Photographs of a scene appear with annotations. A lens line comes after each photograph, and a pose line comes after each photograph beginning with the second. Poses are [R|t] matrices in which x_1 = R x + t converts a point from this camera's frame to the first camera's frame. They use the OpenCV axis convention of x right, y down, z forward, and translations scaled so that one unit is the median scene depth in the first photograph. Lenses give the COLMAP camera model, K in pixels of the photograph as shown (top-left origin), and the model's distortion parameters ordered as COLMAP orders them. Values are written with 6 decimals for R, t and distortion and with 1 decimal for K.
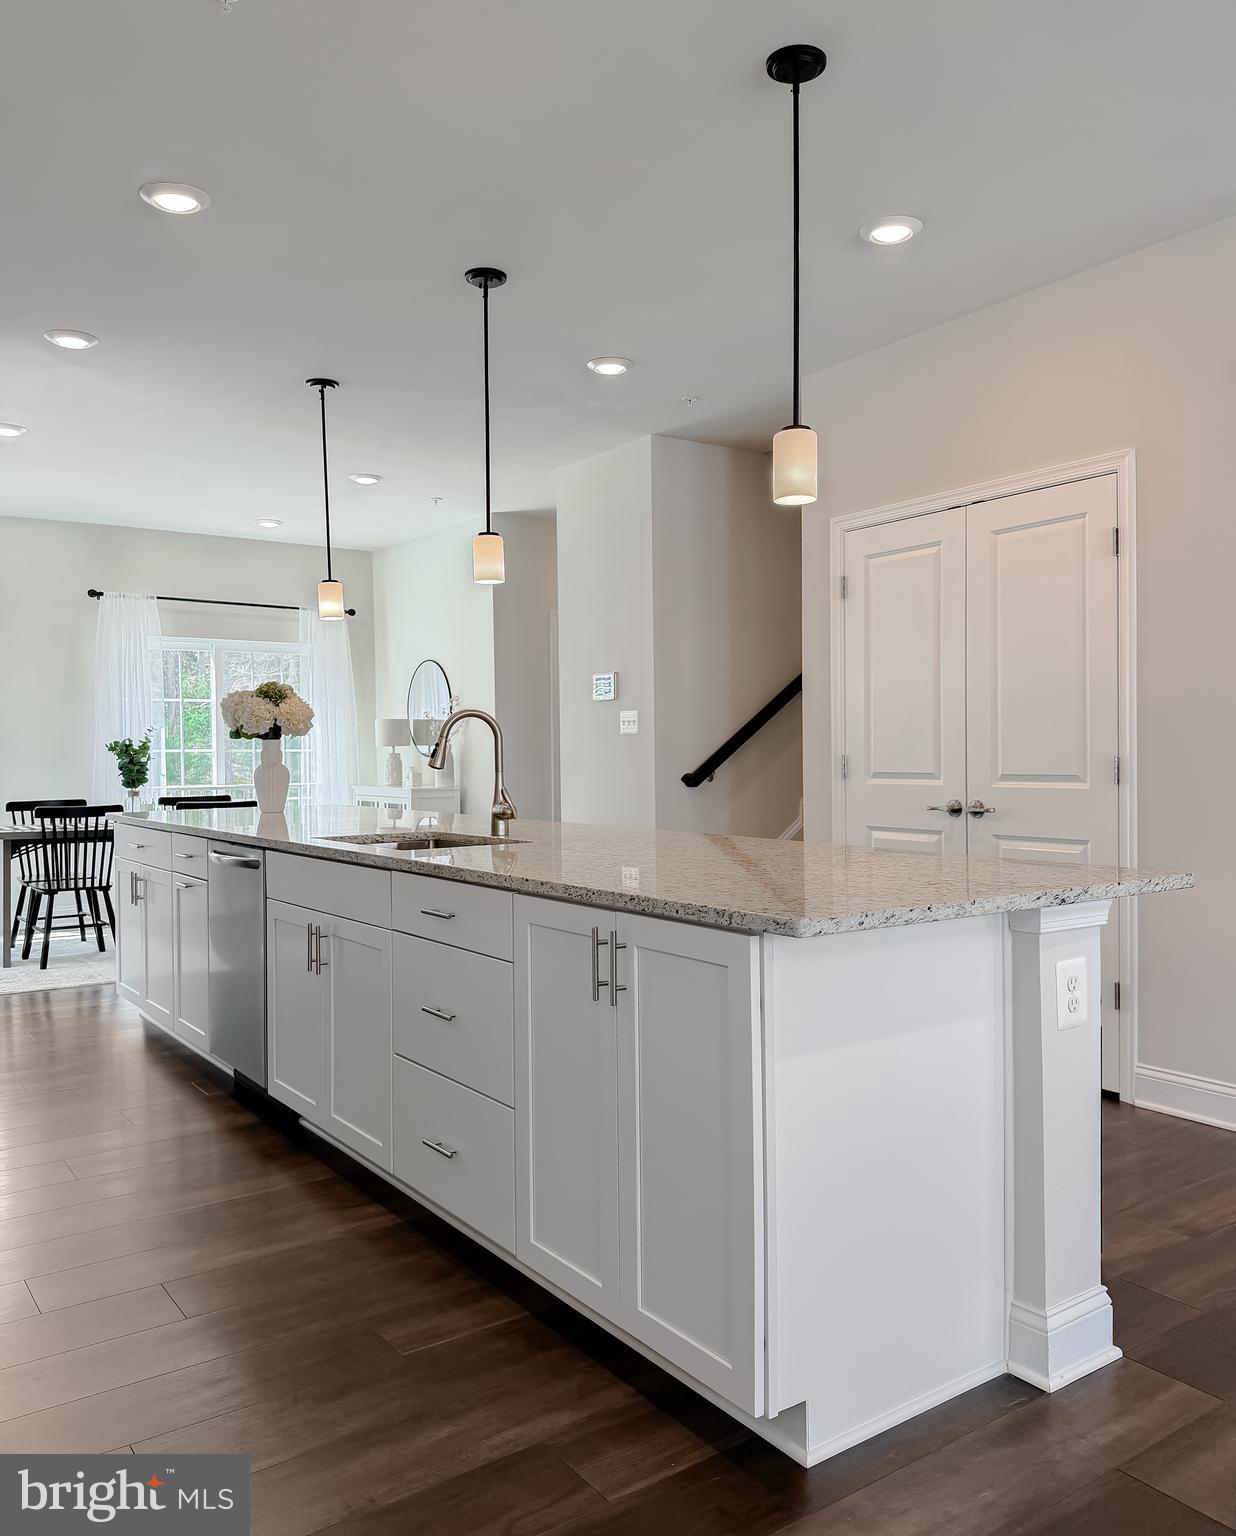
lens RADIAL K [[1201.5, 0, 618.0], [0, 1201.5, 768.0], [0, 0, 1]] dist [0.121729, -0.213892]
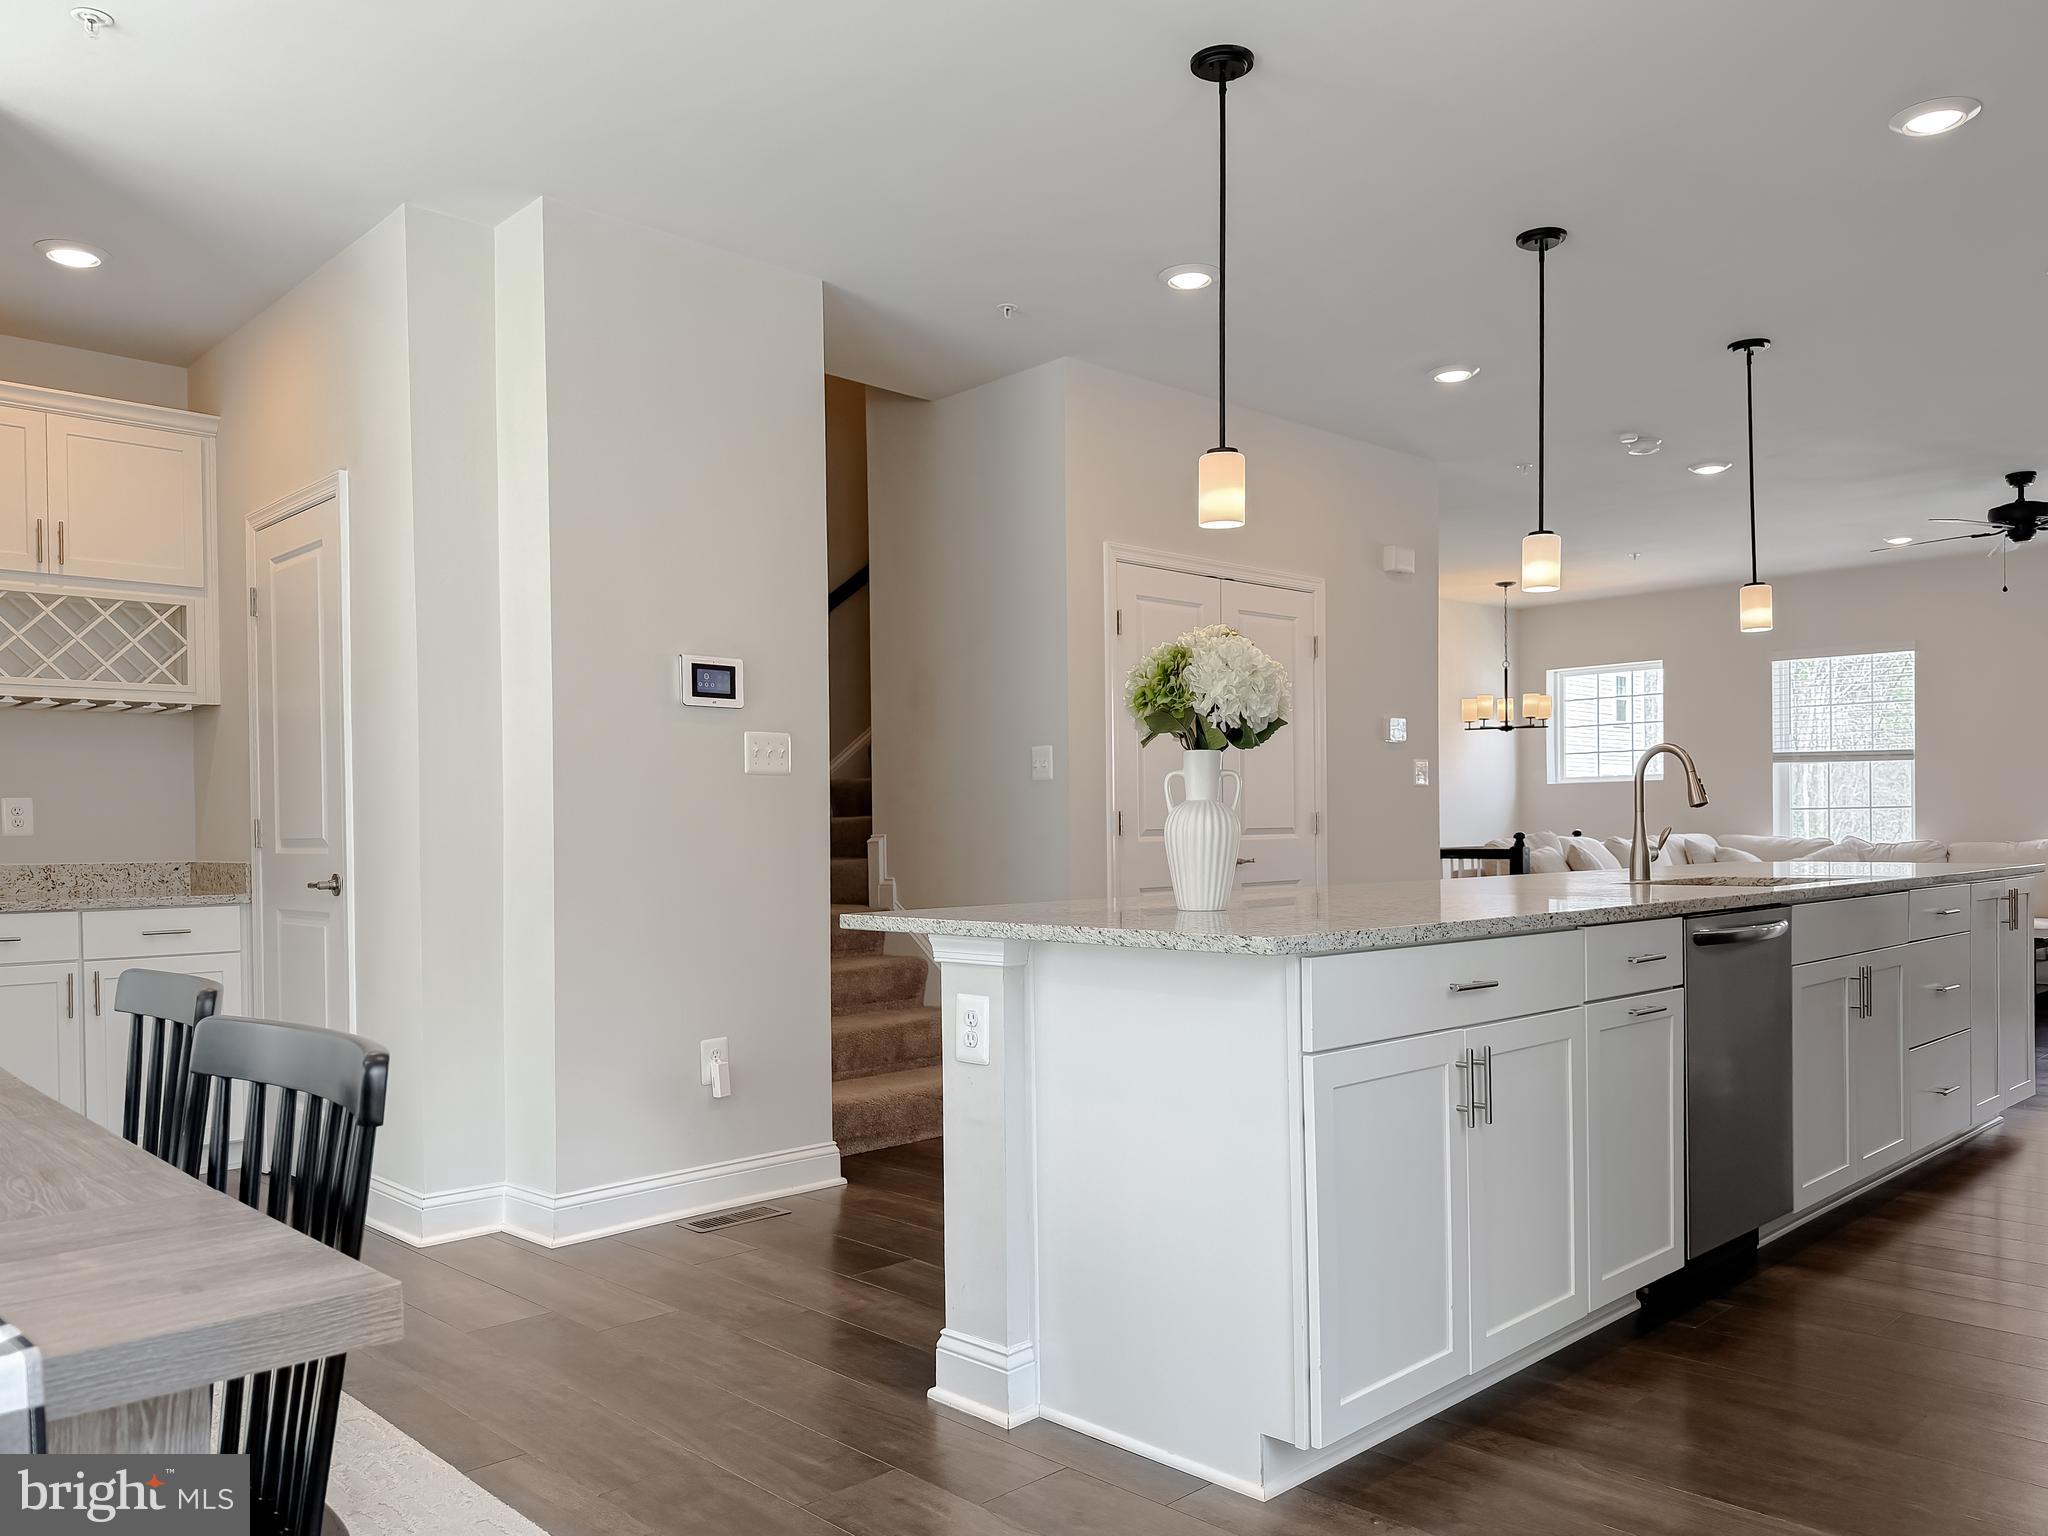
lens RADIAL K [[1504.6, 0, 1021.3], [0, 1504.6, 829.3], [0, 0, 1]] dist [0.098013, -0.127335]
pose [[-0.160059, 0.011341, 0.987042, -0.899293], [0.028548, 0.999569, -0.006856, 0.008400], [-0.986695, 0.027080, -0.160314, 1.253364]]
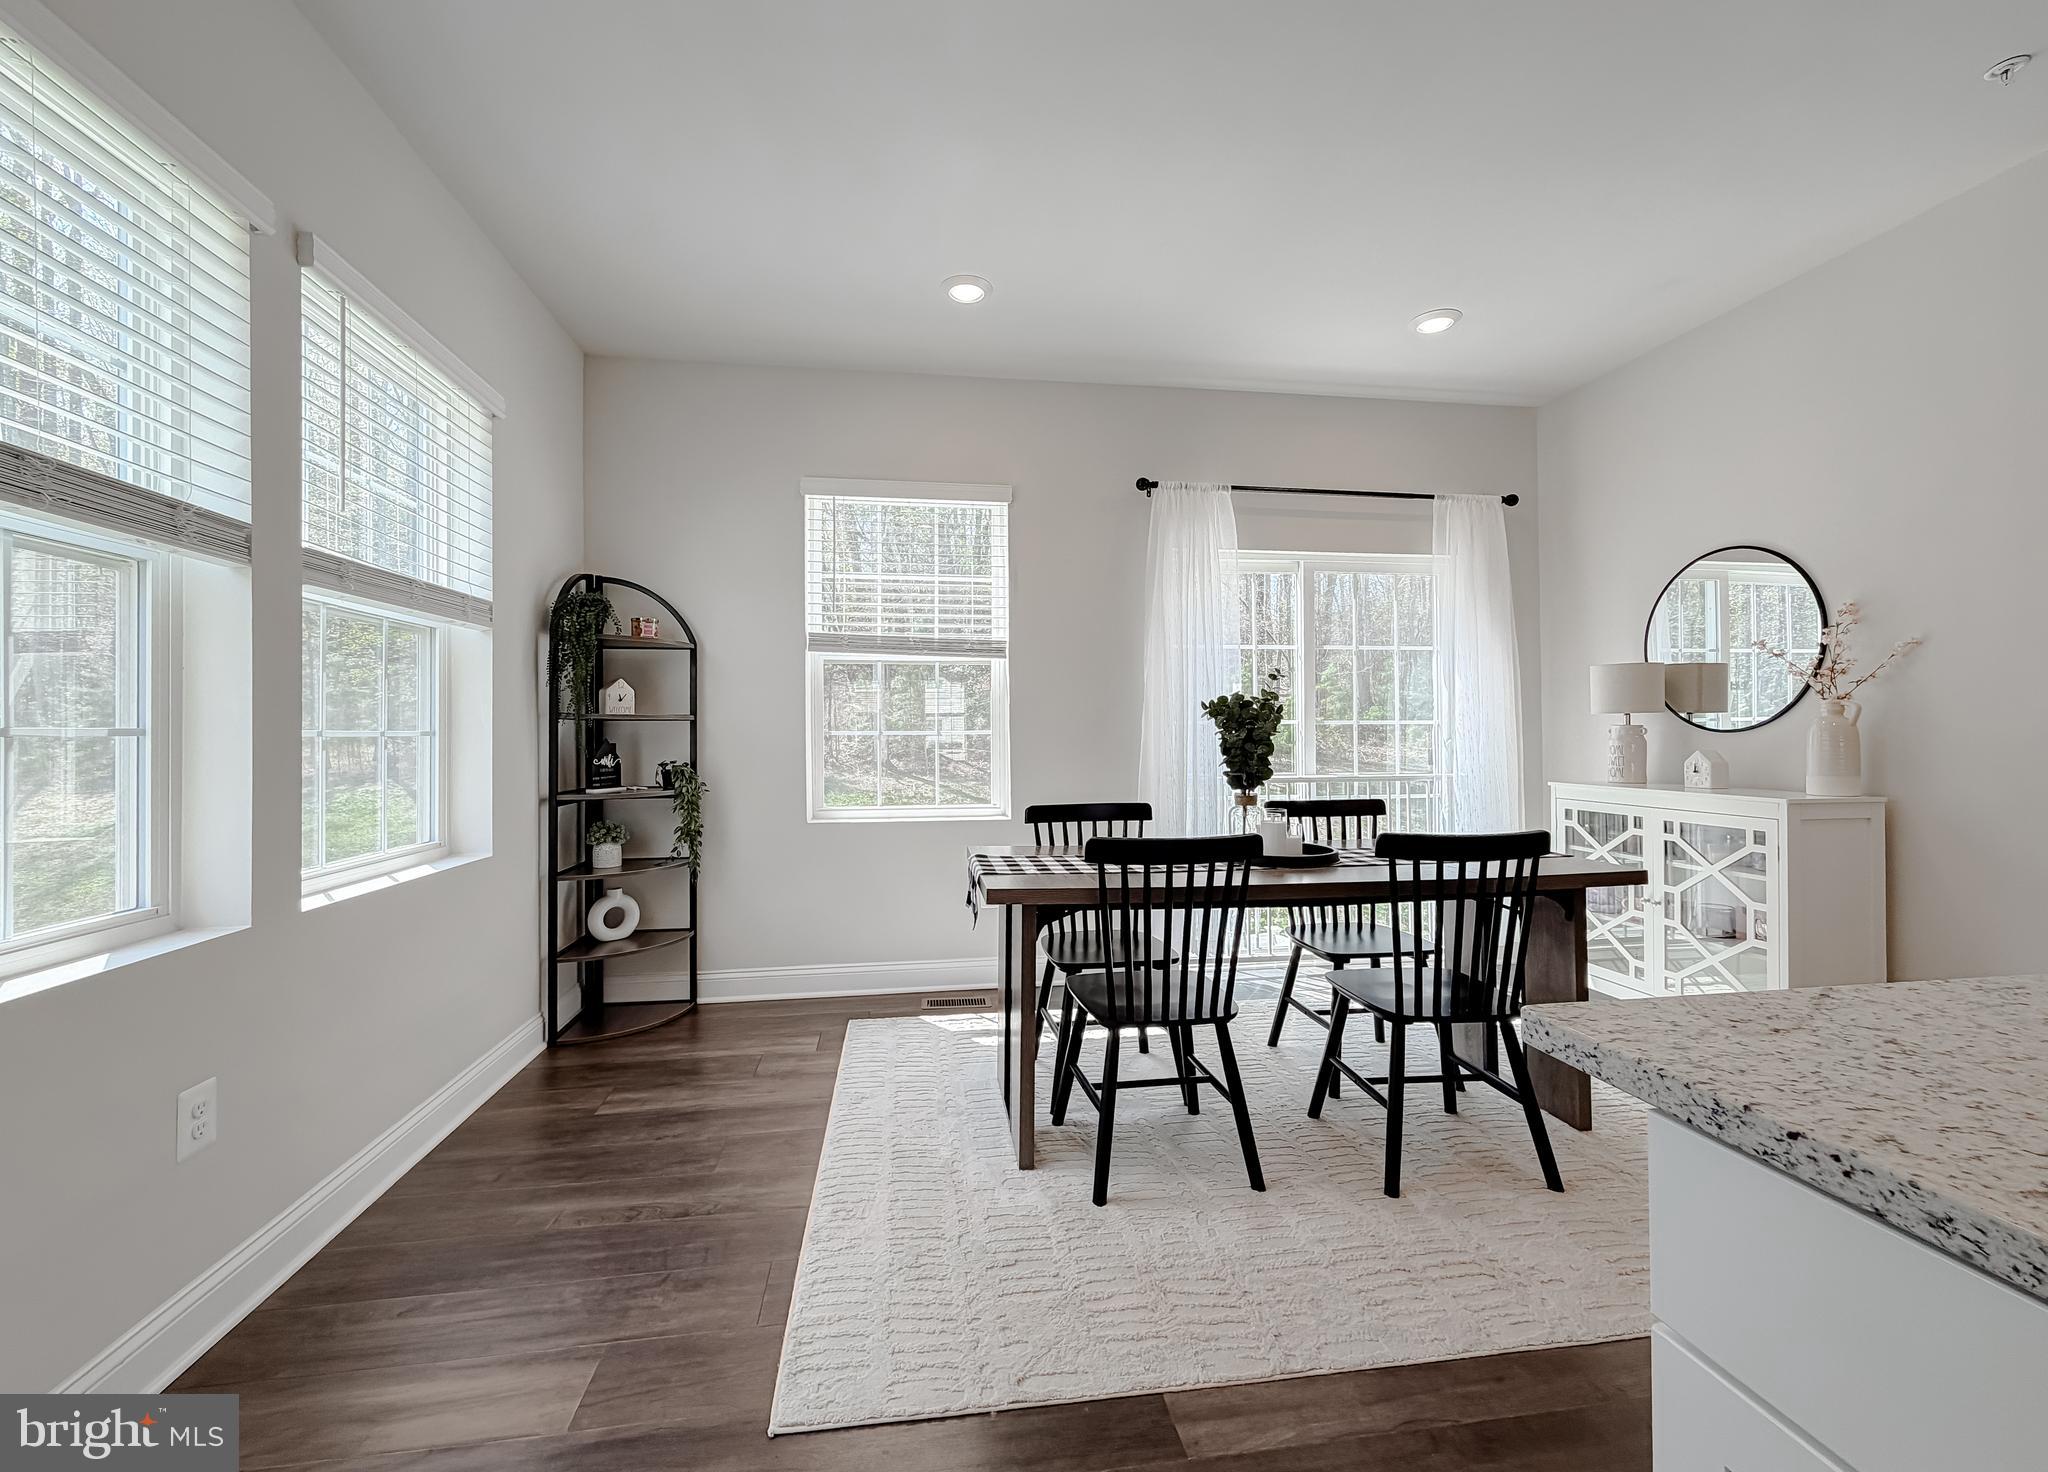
lens RADIAL K [[846.4, 0, 1025.5], [0, 846.4, 722.7], [0, 0, 1]] dist [-0.000957, -0.000052]
pose [[0.897785, -0.001290, -0.440433, -0.476606], [-0.010003, 0.999678, -0.023317, -0.003233], [0.440321, 0.025339, 0.897483, 0.939579]]
